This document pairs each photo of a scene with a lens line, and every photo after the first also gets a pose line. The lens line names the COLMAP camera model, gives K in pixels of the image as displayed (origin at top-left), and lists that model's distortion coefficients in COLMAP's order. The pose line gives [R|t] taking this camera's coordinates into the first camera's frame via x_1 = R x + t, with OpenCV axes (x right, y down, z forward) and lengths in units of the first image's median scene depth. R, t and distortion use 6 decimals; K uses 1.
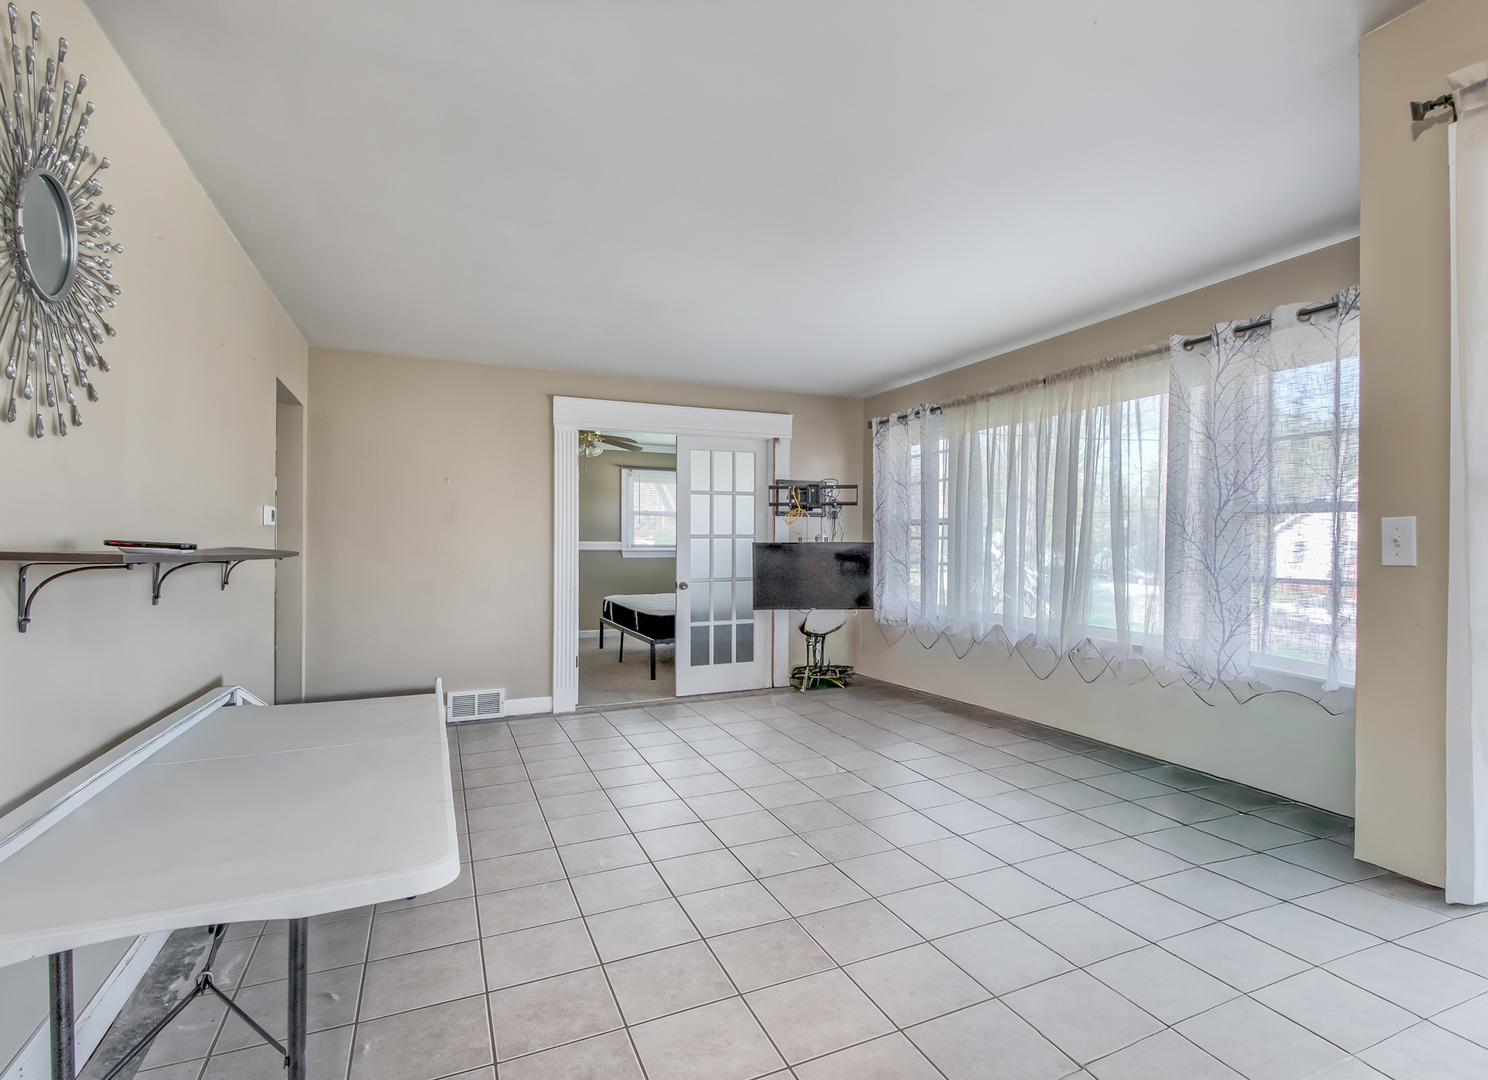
lens RADIAL K [[709.5, 0, 744.0], [0, 709.5, 540.0], [0, 0, 1]] dist [-0.000031, -0.000014]
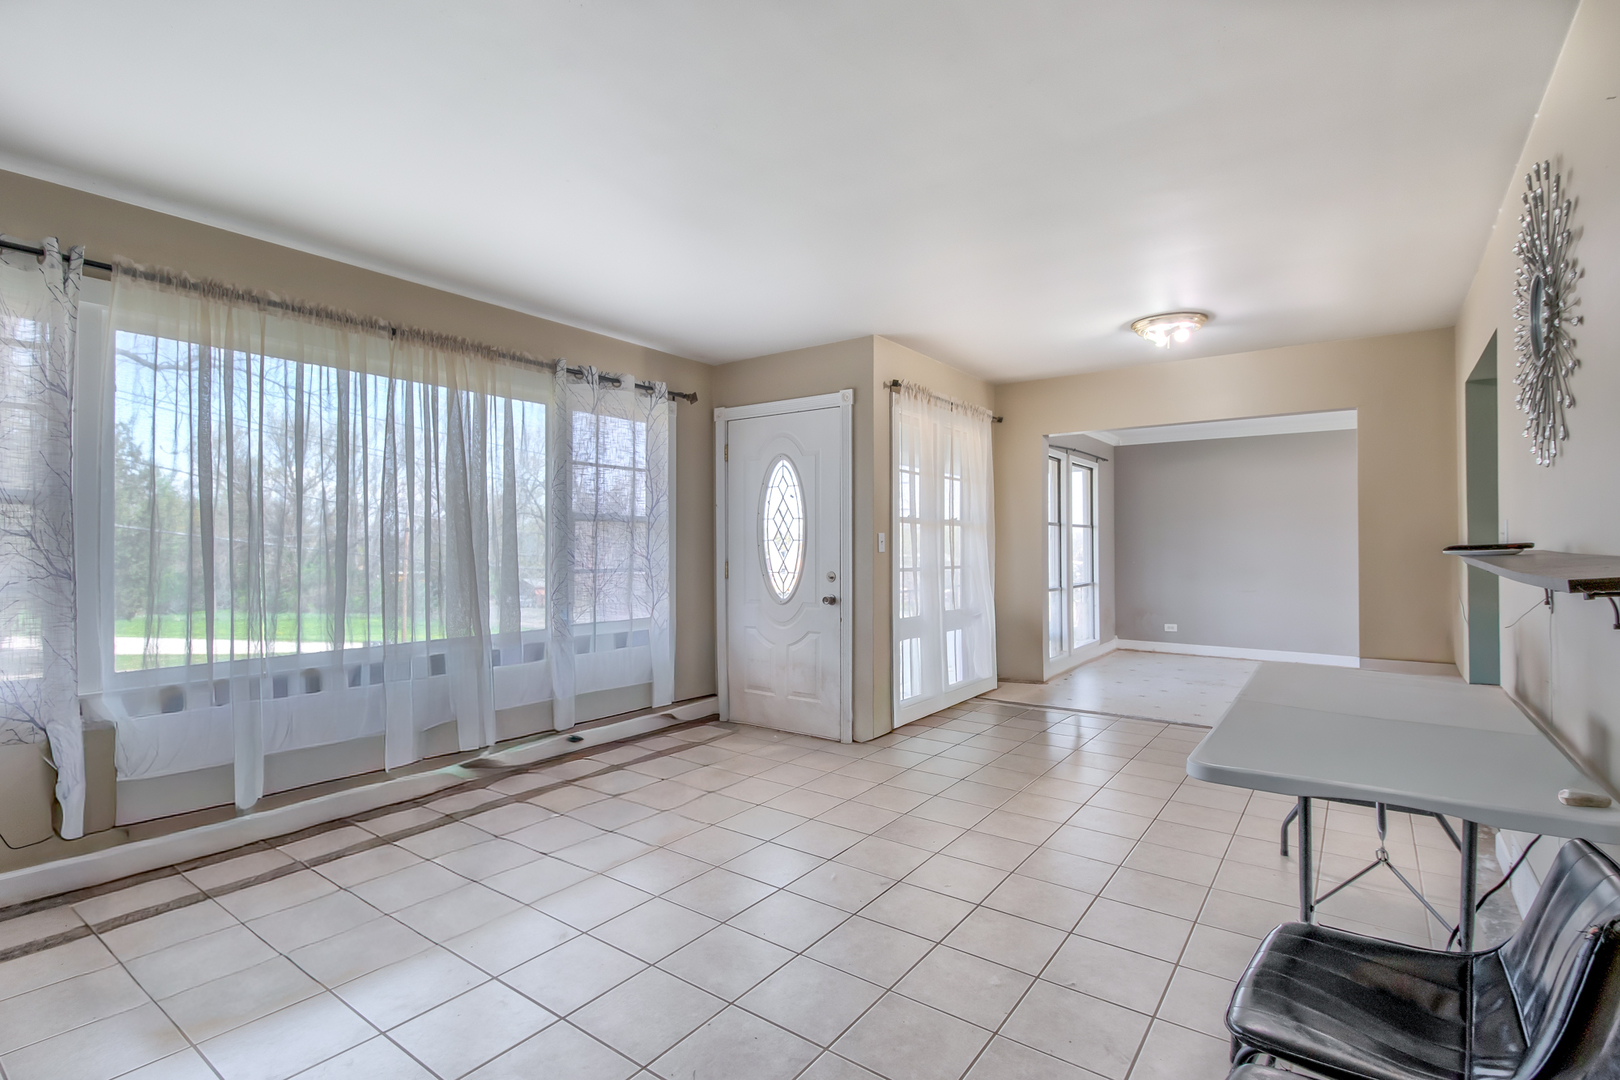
lens RADIAL K [[762.5, 0, 810.0], [0, 762.5, 540.0], [0, 0, 1]] dist [-0.000394, -0.000058]
pose [[-0.500138, 0.005123, 0.865930, -0.568947], [-0.005268, 0.999946, -0.008958, 0.005645], [-0.865930, -0.009042, -0.500084, 1.145402]]
